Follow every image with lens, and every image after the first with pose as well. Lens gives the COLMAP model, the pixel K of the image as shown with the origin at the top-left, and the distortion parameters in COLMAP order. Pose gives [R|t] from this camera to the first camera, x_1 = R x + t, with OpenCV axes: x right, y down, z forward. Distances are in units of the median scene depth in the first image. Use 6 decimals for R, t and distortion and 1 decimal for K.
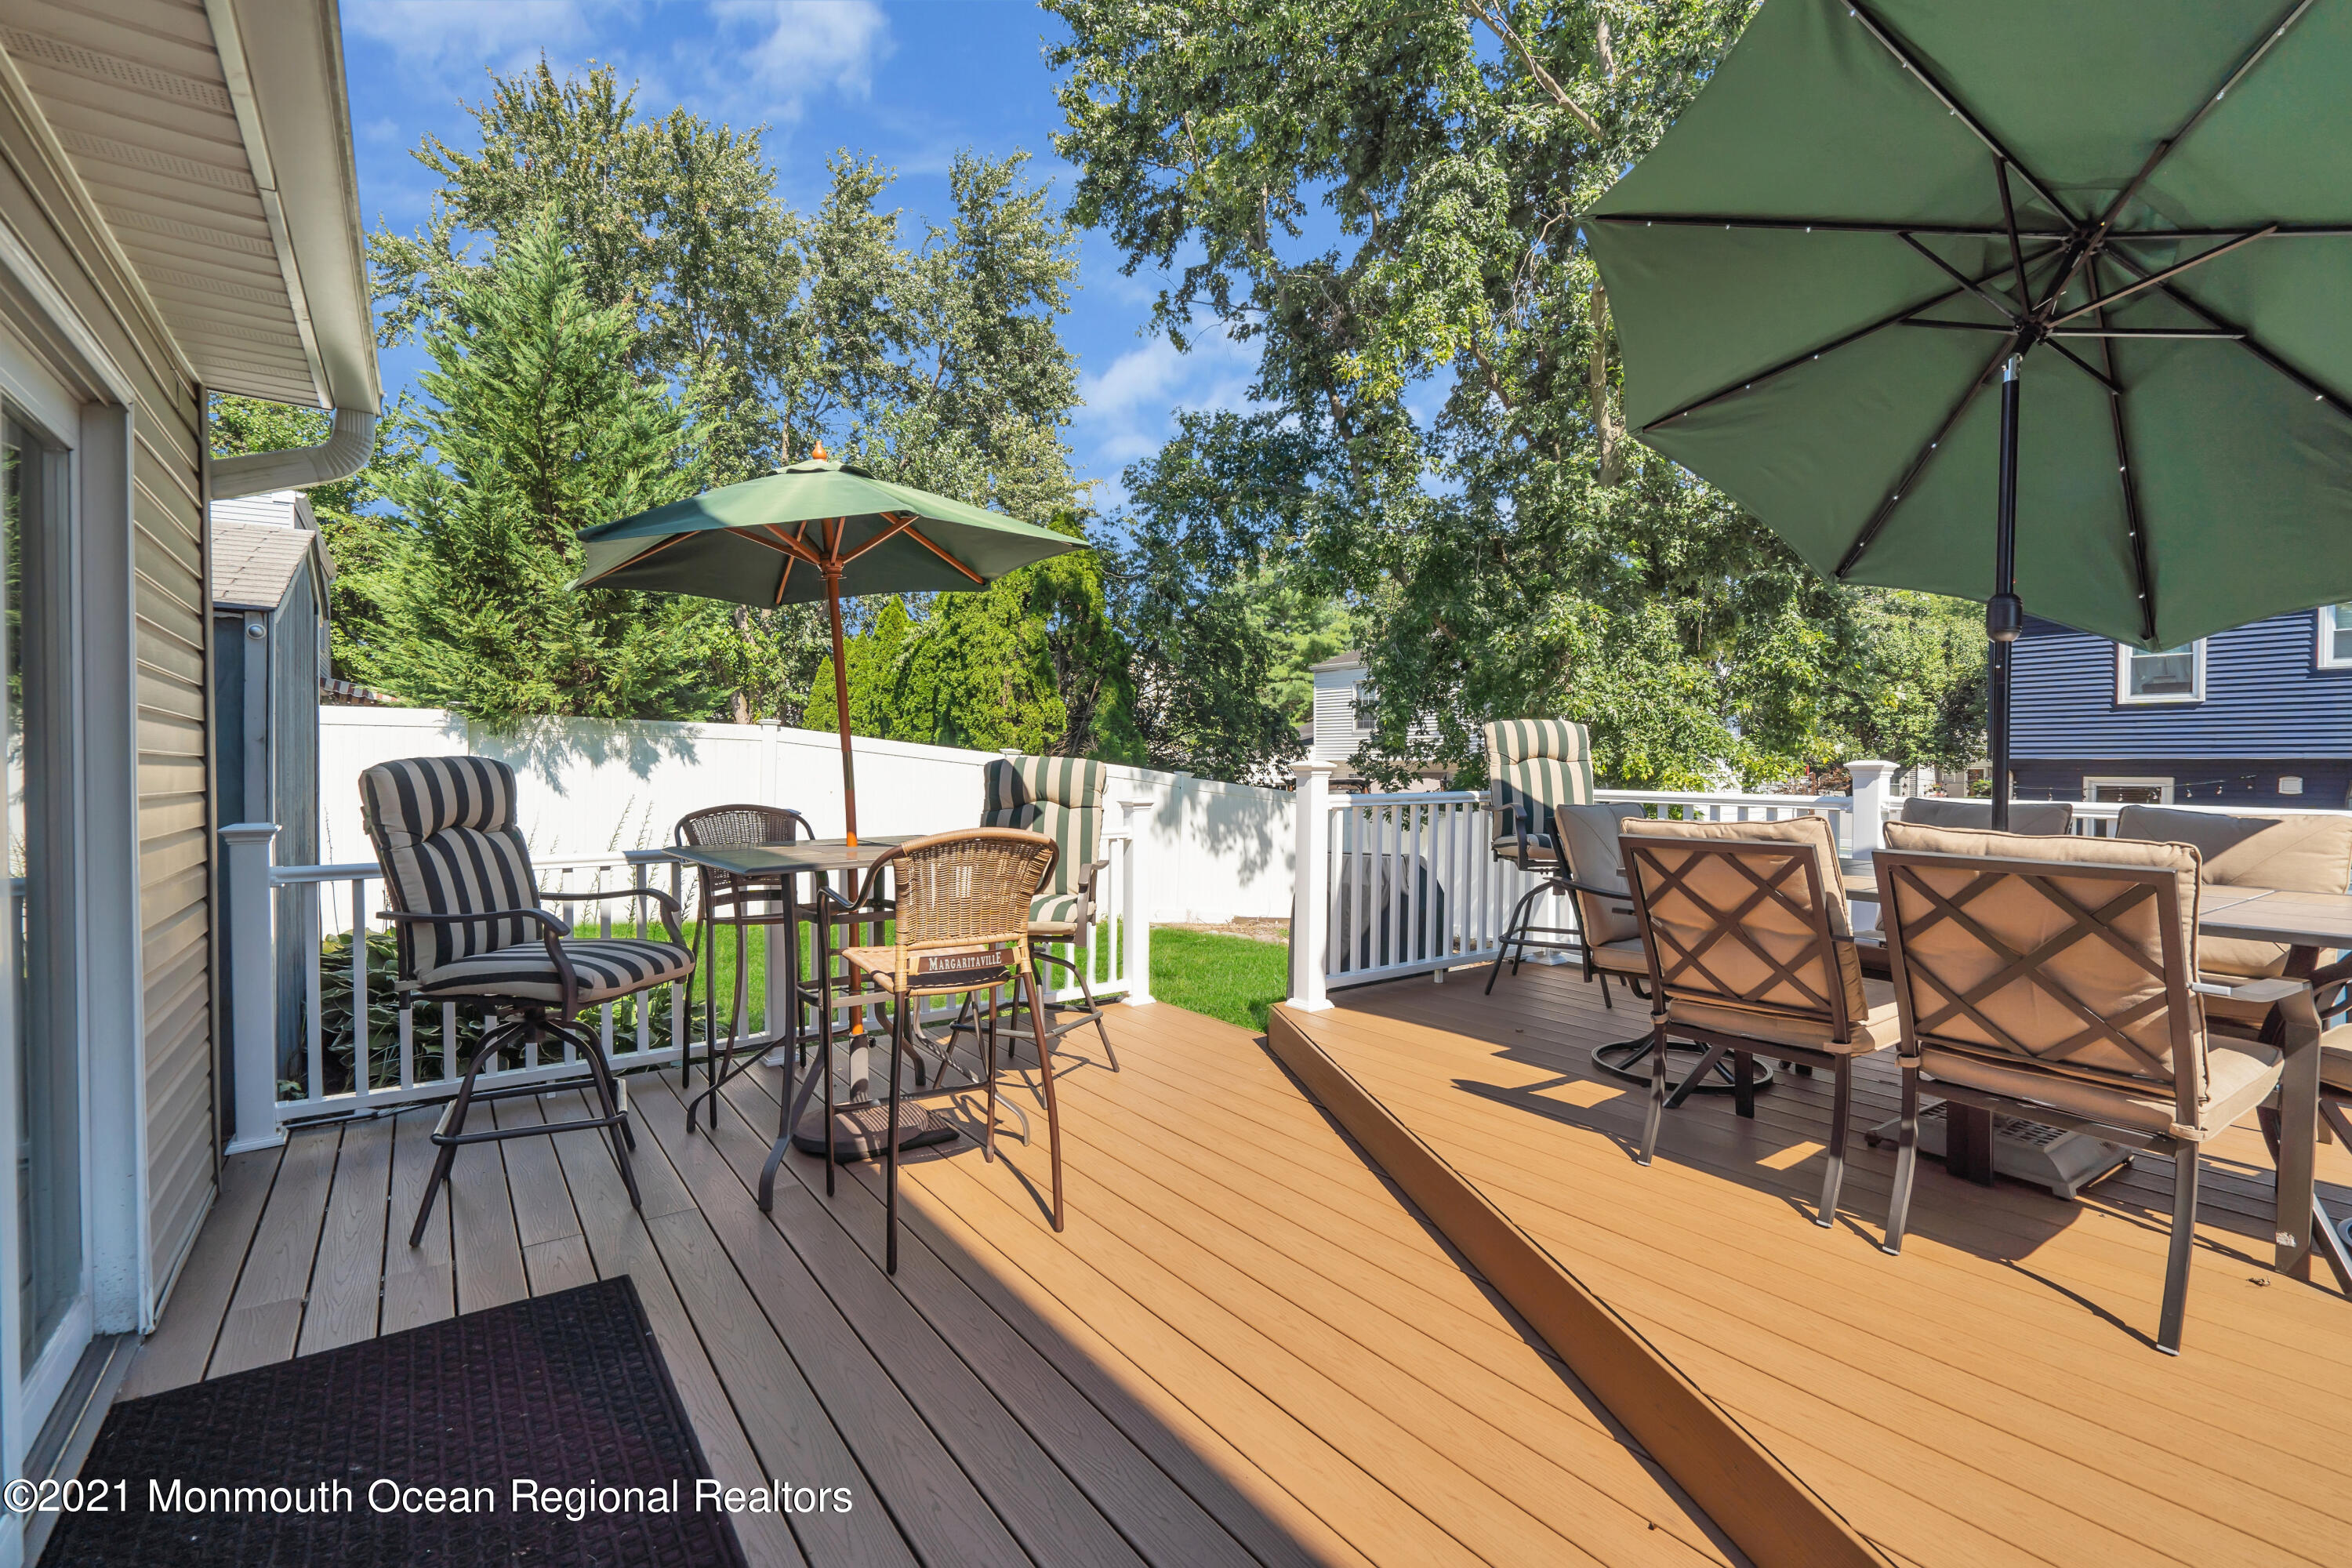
lens RADIAL K [[1059.1, 0, 1188.0], [0, 1059.1, 786.5], [0, 0, 1]] dist [0.003905, 0.003430]
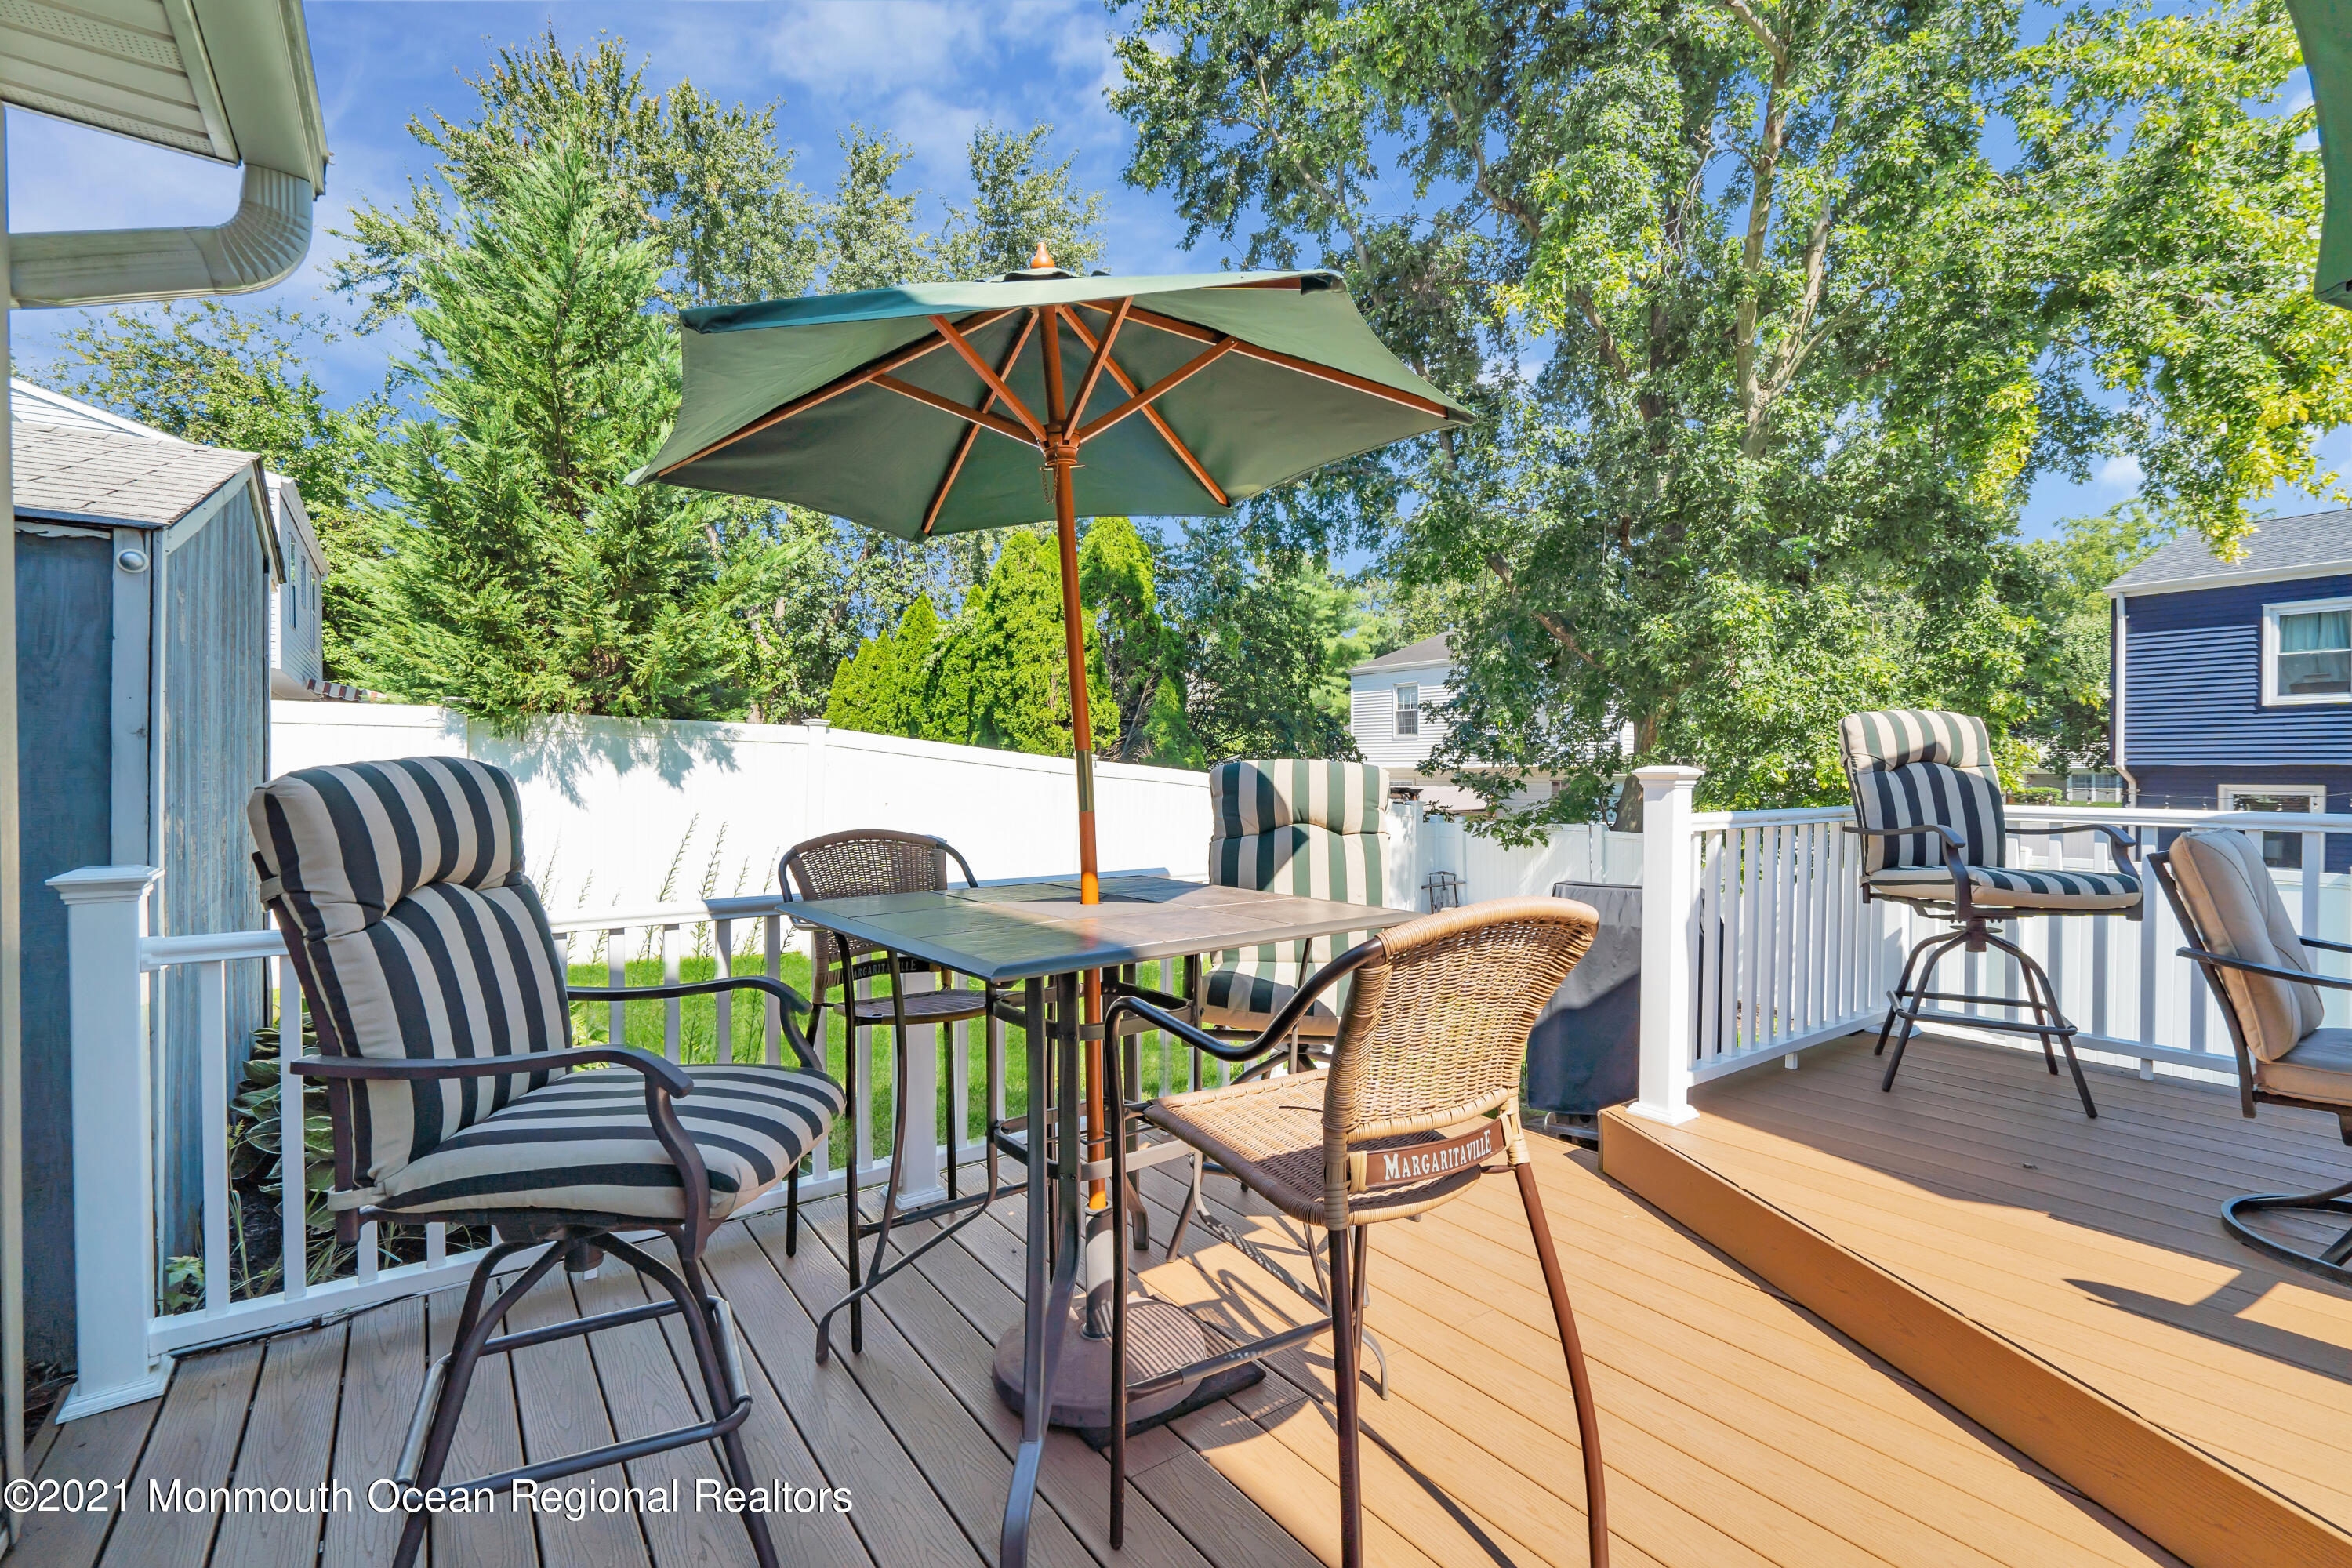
lens RADIAL K [[1059.1, 0, 1187.0], [0, 1059.1, 783.2], [0, 0, 1]] dist [0.003905, 0.003430]
pose [[0.999999, -0.000578, 0.000970, -0.106688], [0.000588, 0.999950, -0.010023, -0.003019], [-0.000965, 0.010024, 0.999949, 0.155377]]
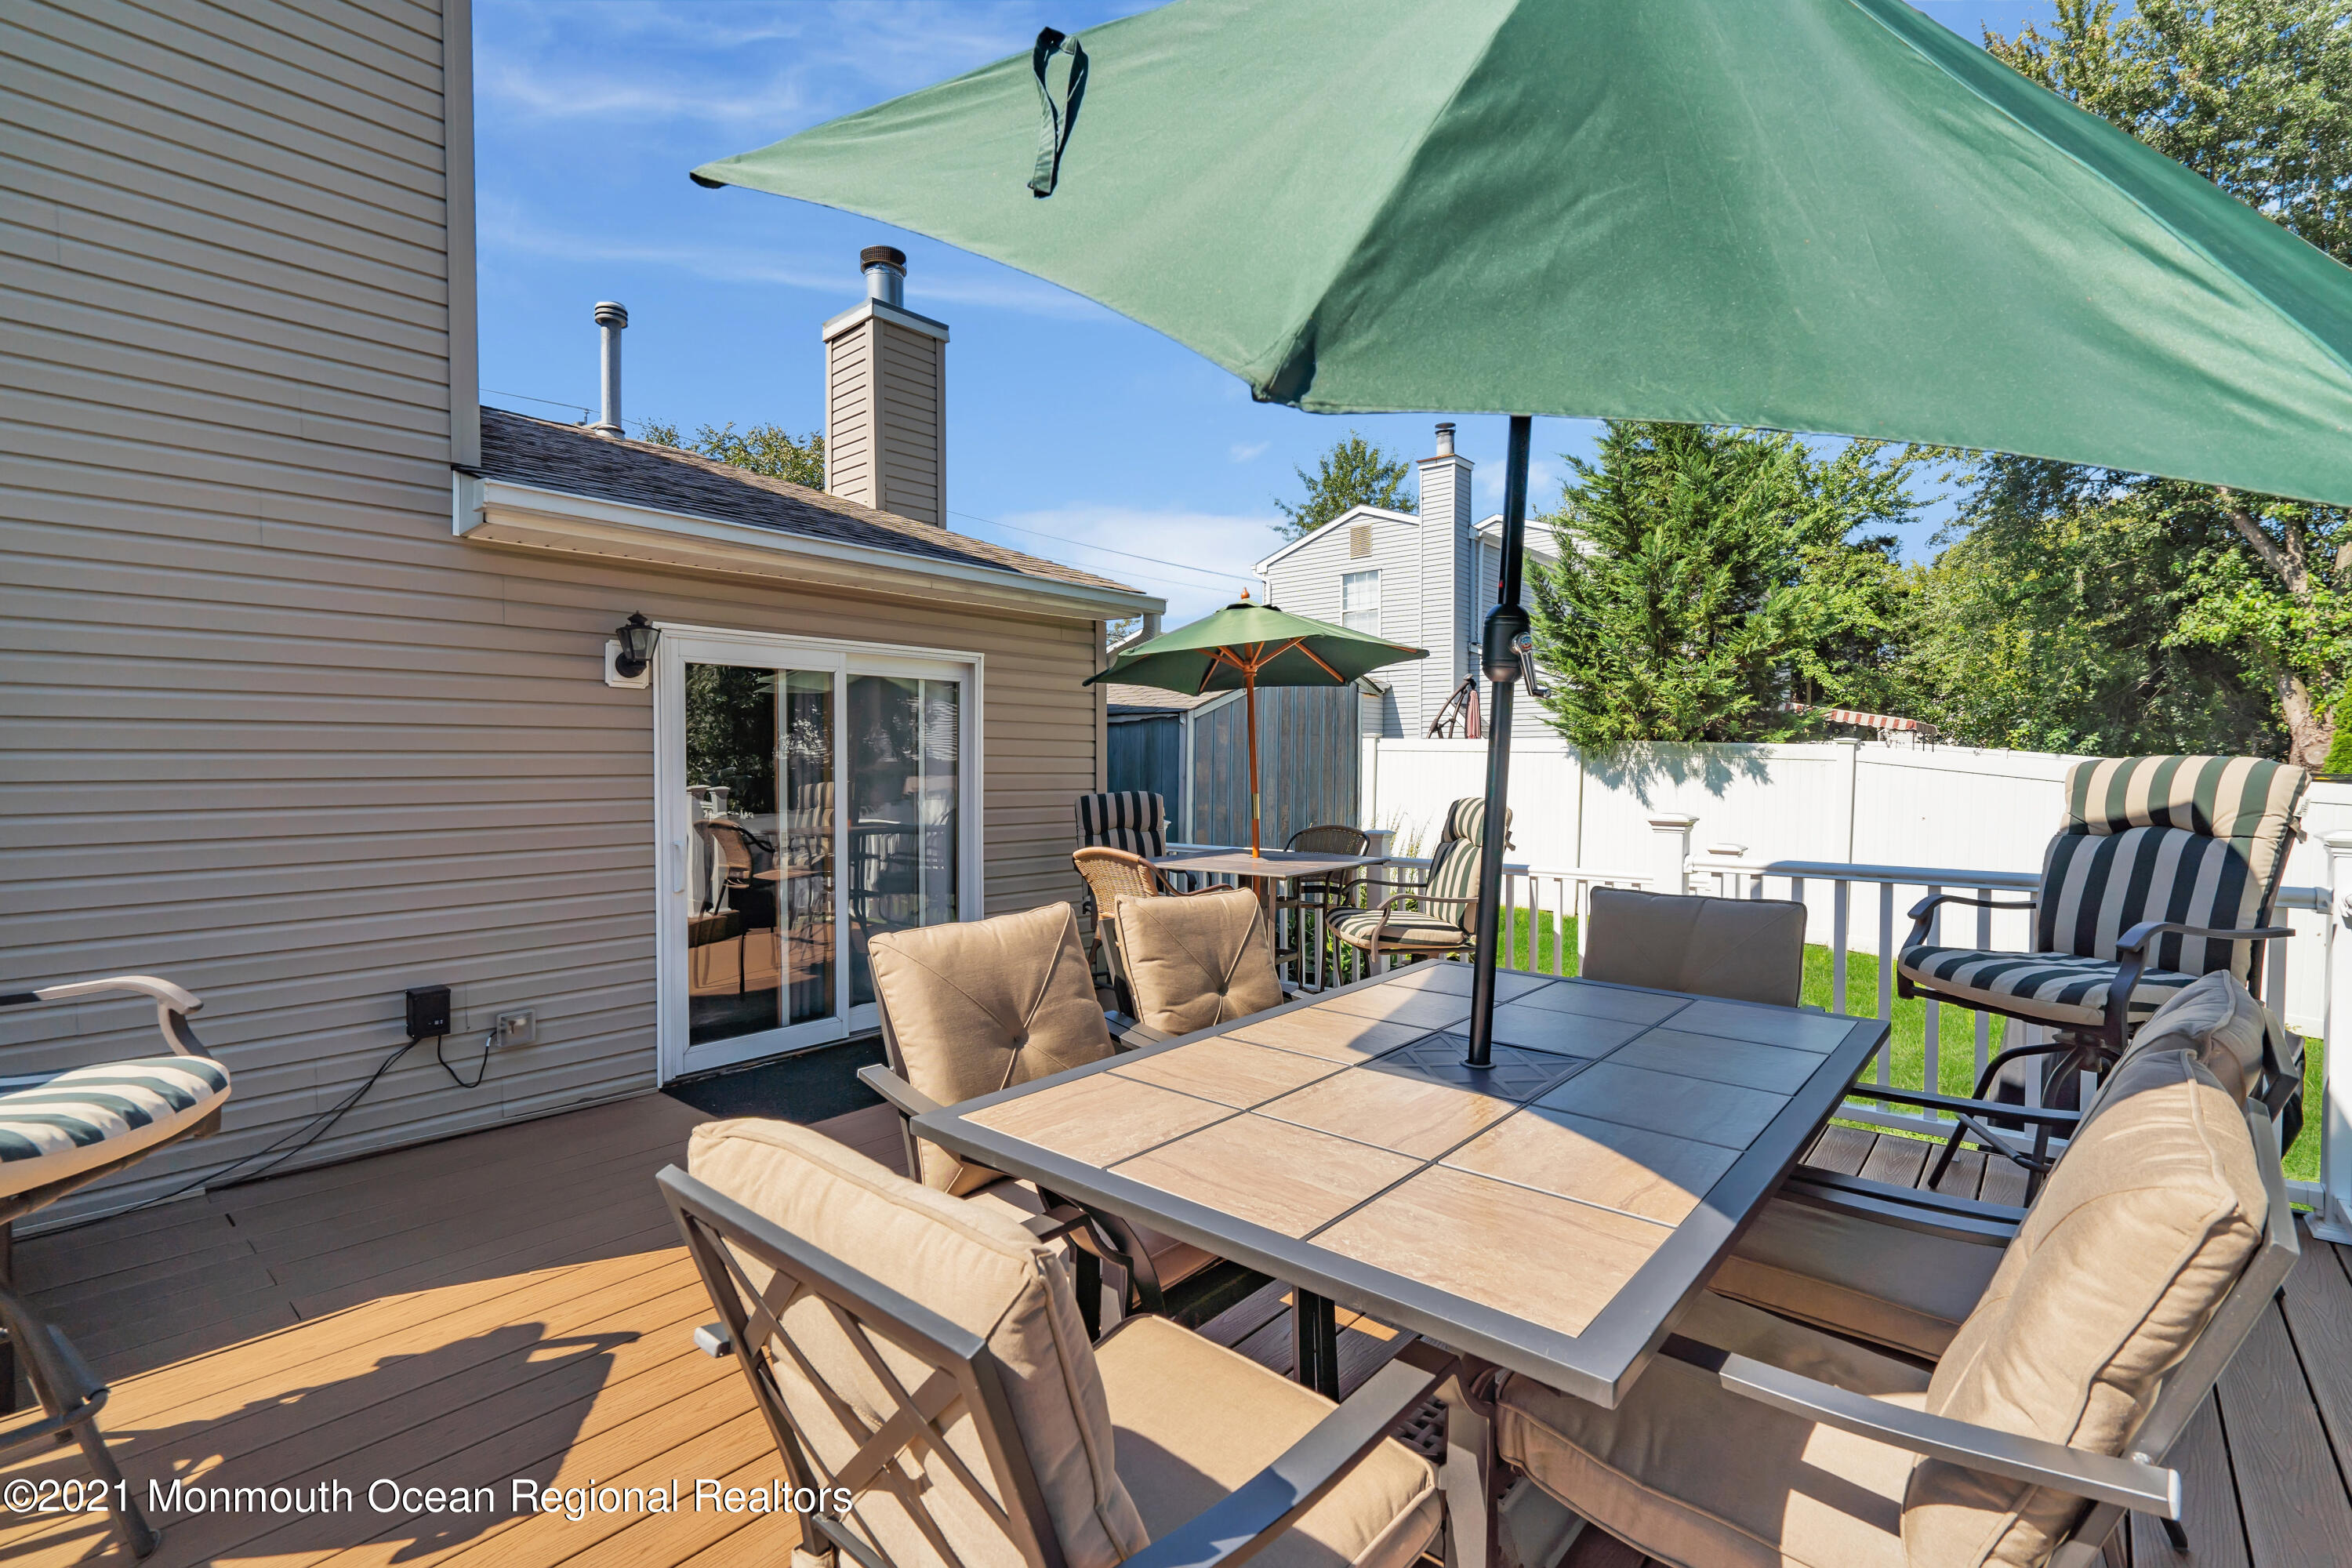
lens RADIAL K [[1059.1, 0, 1170.3], [0, 1059.1, 787.0], [0, 0, 1]] dist [0.003905, 0.003430]
pose [[0.232896, 0.023118, -0.972227, 0.406501], [-0.021263, 0.999599, 0.018675, -0.025749], [0.972269, 0.016323, 0.233294, 0.212886]]
